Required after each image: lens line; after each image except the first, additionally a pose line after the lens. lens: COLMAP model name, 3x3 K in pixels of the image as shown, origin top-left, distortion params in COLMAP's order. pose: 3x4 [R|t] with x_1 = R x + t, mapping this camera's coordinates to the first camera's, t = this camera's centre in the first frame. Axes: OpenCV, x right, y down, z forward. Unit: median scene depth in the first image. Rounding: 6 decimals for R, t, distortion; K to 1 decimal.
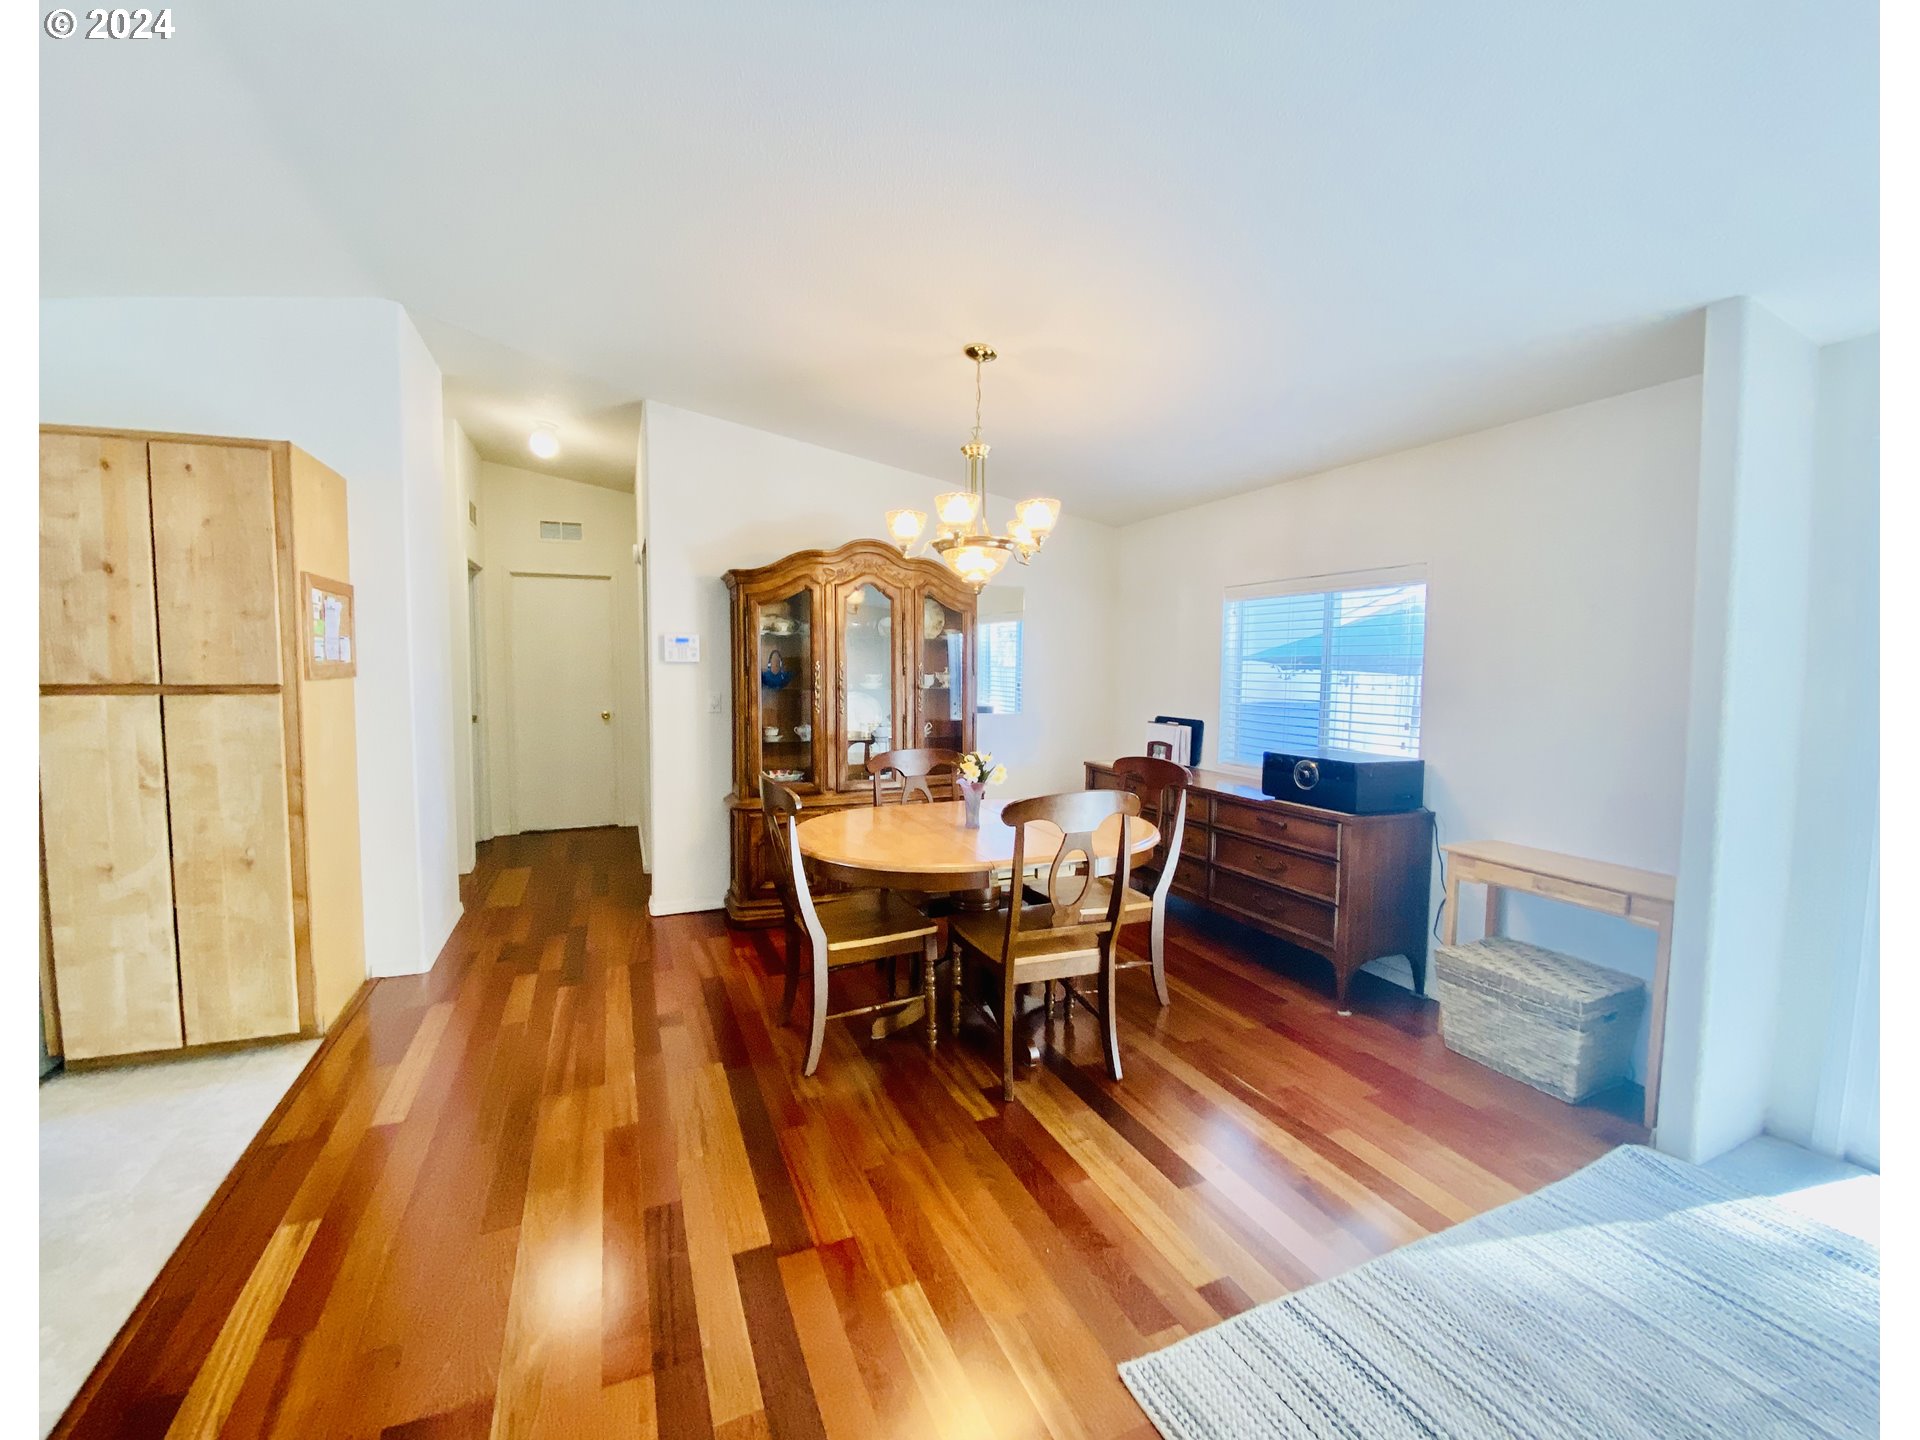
lens RADIAL K [[768.2, 0, 944.1], [0, 768.2, 713.5], [0, 0, 1]] dist [-0.002229, -0.009358]
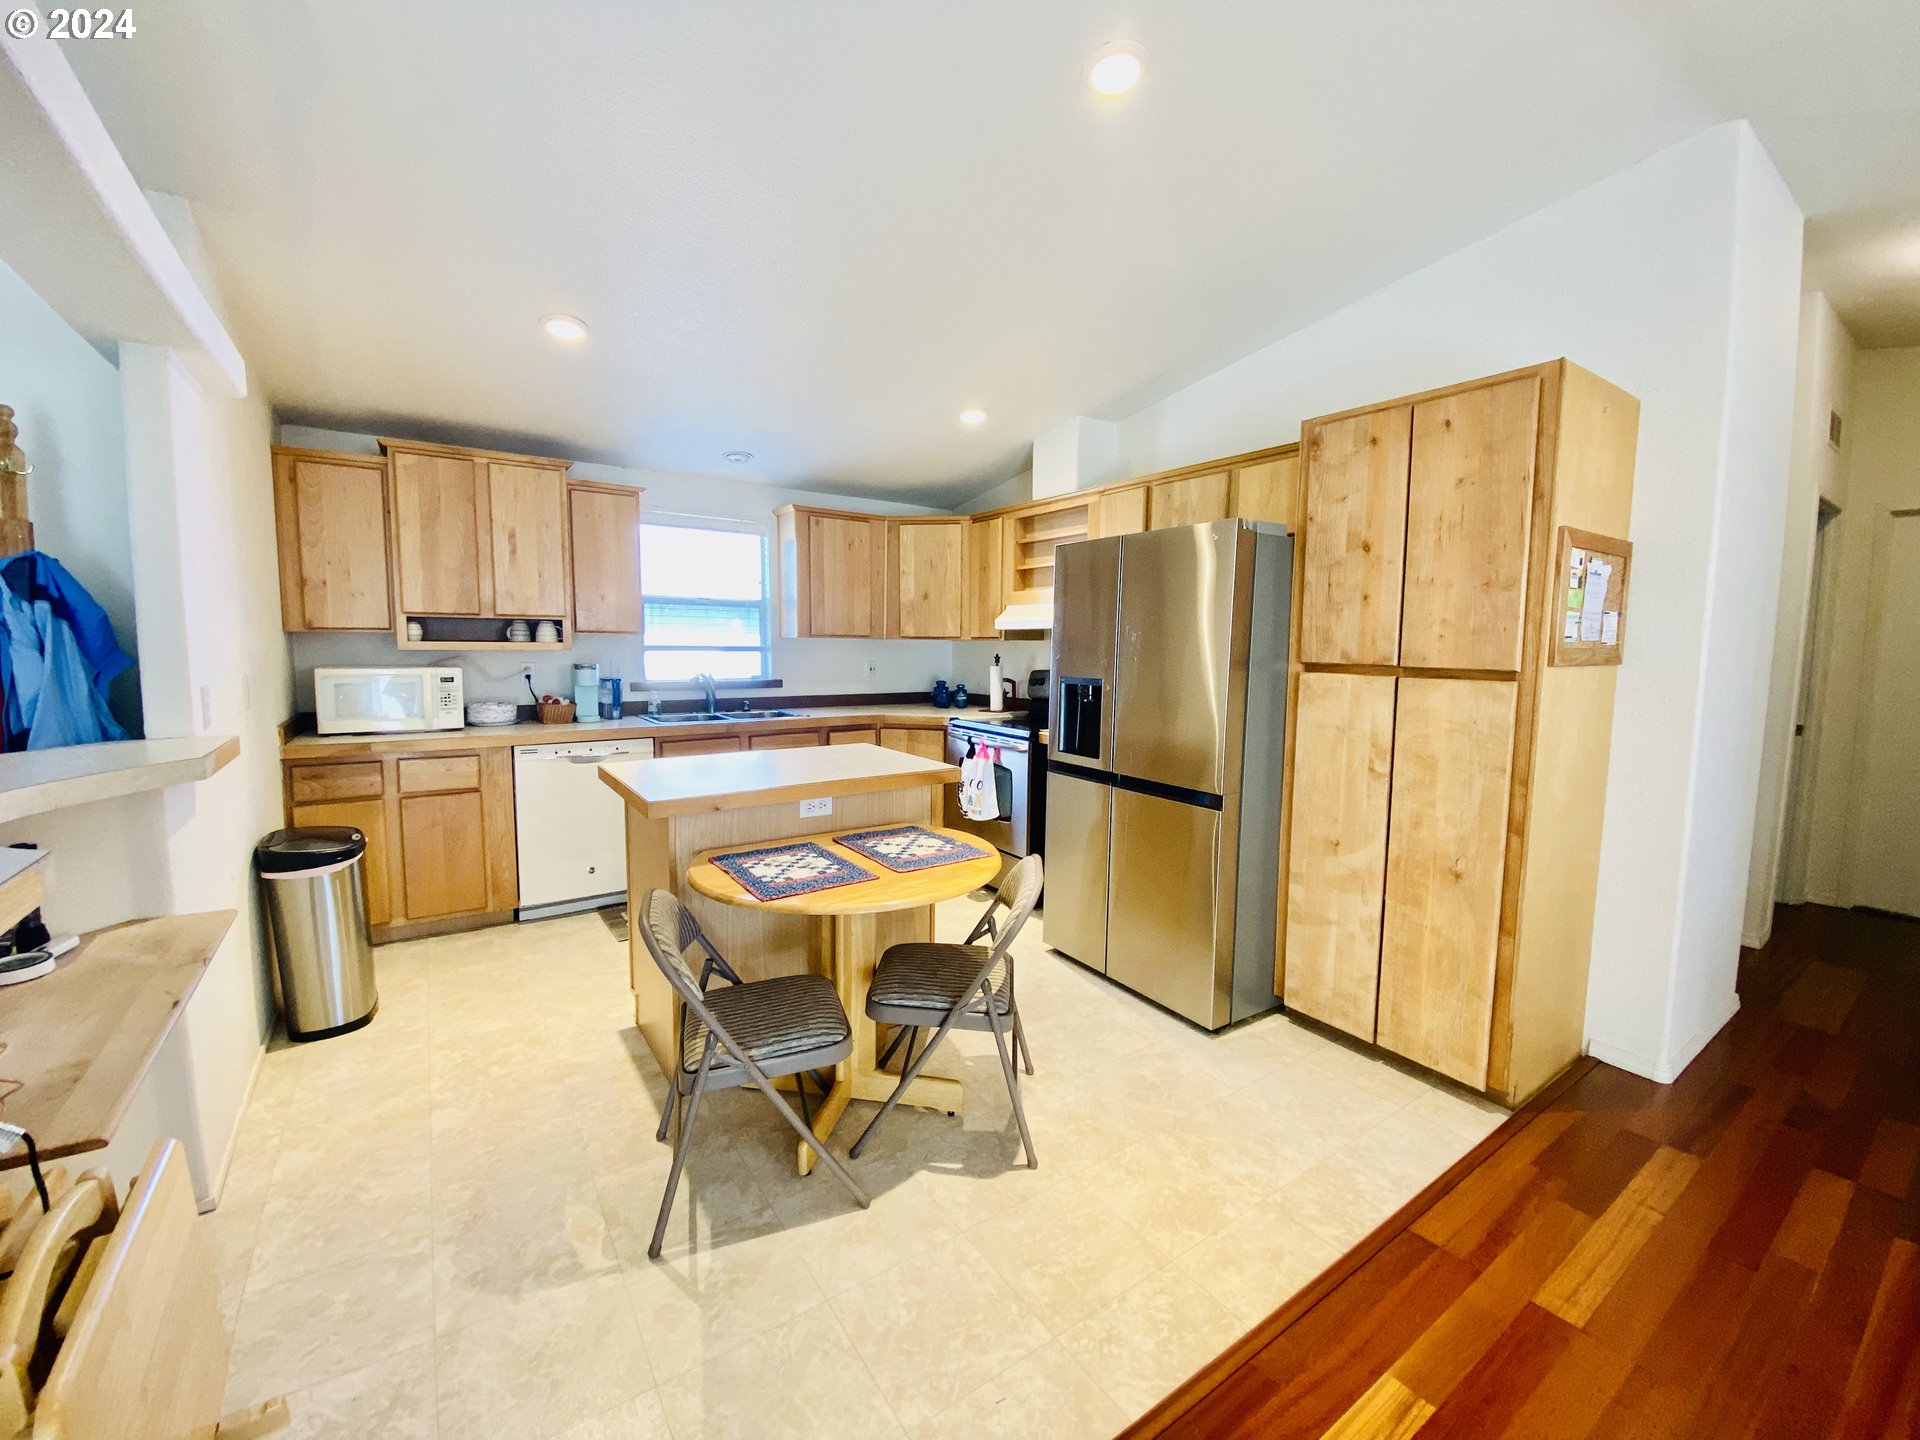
lens RADIAL K [[768.2, 0, 958.5], [0, 768.2, 710.6], [0, 0, 1]] dist [-0.002229, -0.009358]
pose [[0.182994, 0.085212, -0.979414, -0.172396], [-0.072367, 0.994701, 0.073021, -0.011458], [0.980447, 0.057515, 0.188191, 0.256841]]
